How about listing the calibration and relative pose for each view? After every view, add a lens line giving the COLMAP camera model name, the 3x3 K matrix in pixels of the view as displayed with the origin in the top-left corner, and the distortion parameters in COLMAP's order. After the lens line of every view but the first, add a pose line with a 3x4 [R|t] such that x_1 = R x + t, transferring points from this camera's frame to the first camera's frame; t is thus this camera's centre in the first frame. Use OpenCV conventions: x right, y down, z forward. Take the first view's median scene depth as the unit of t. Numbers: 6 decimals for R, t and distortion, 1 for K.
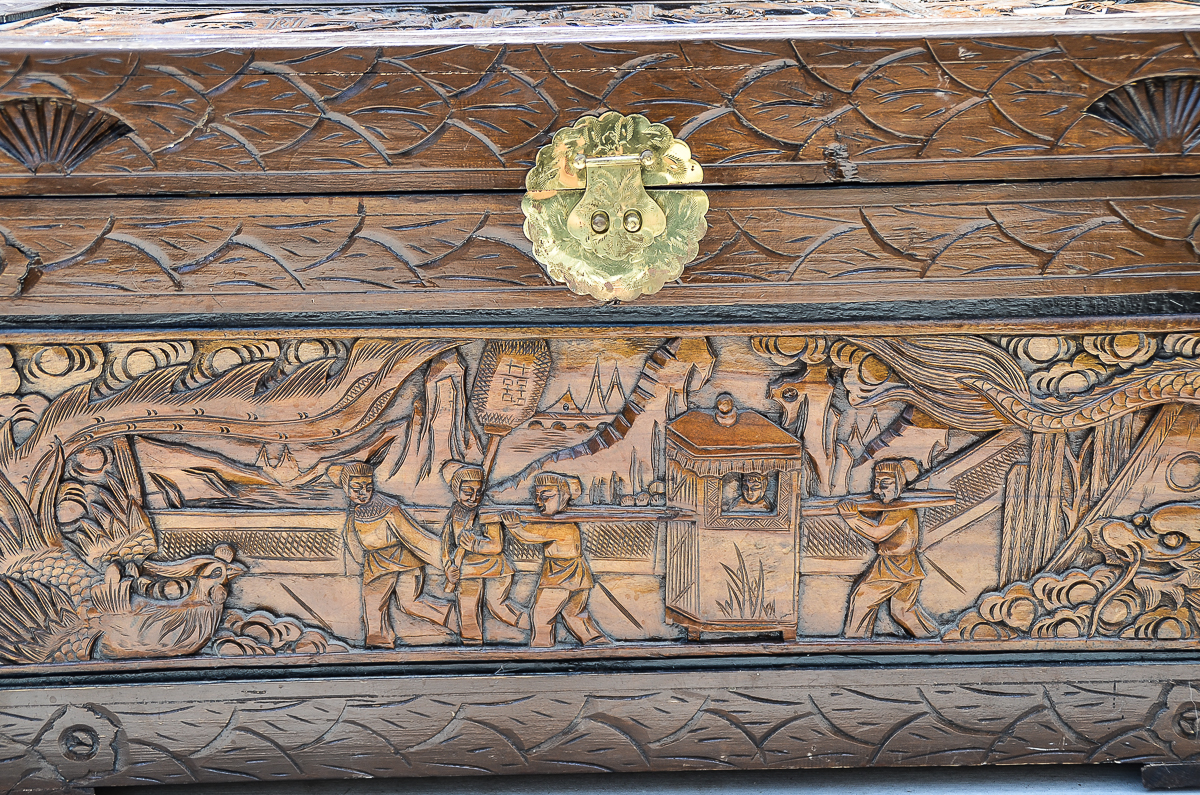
lens RADIAL K [[1765.0, 0, 638.5], [0, 1765.0, 402.5], [0, 0, 1]] dist [0.067947, 0.000000]
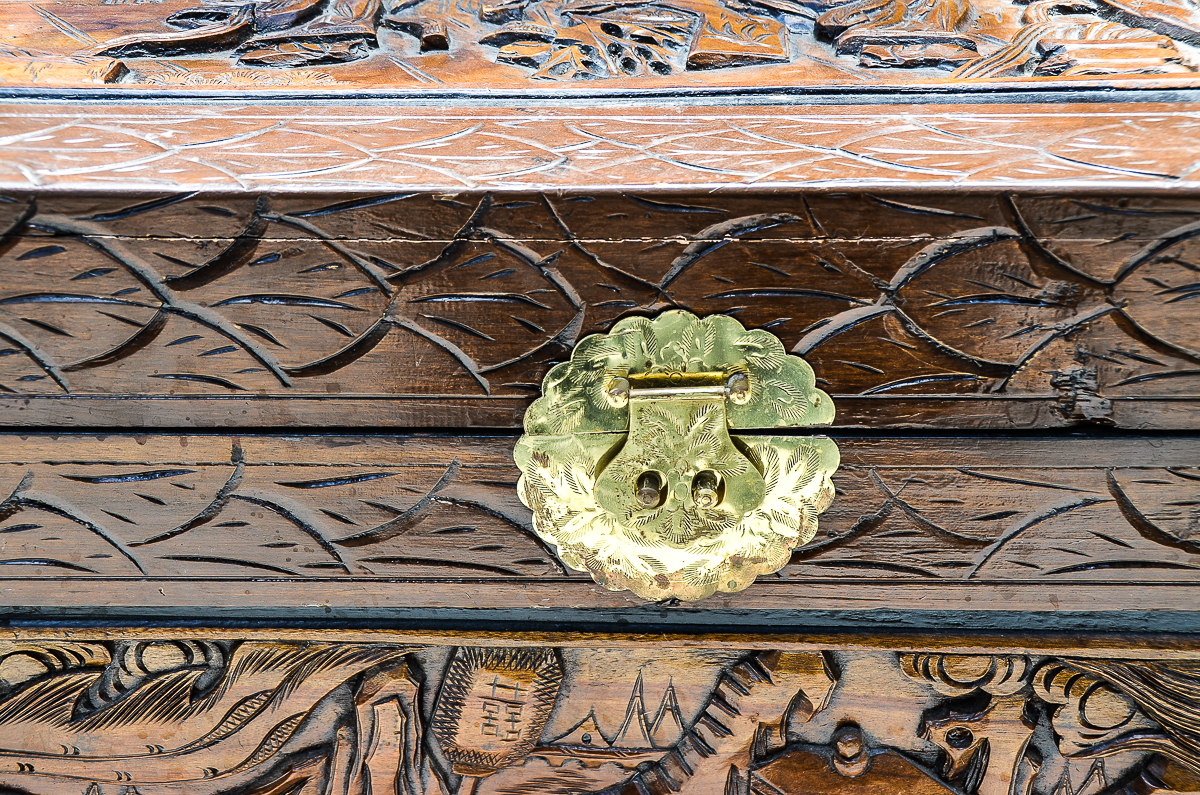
lens RADIAL K [[1947.0, 0, 598.2], [0, 1947.0, 452.6], [0, 0, 1]] dist [0.174442, 0.000000]
pose [[0.999374, 0.023576, -0.026387, -0.021566], [-0.016983, 0.973780, 0.226857, -0.247347], [0.031043, -0.226267, 0.973571, 0.366102]]
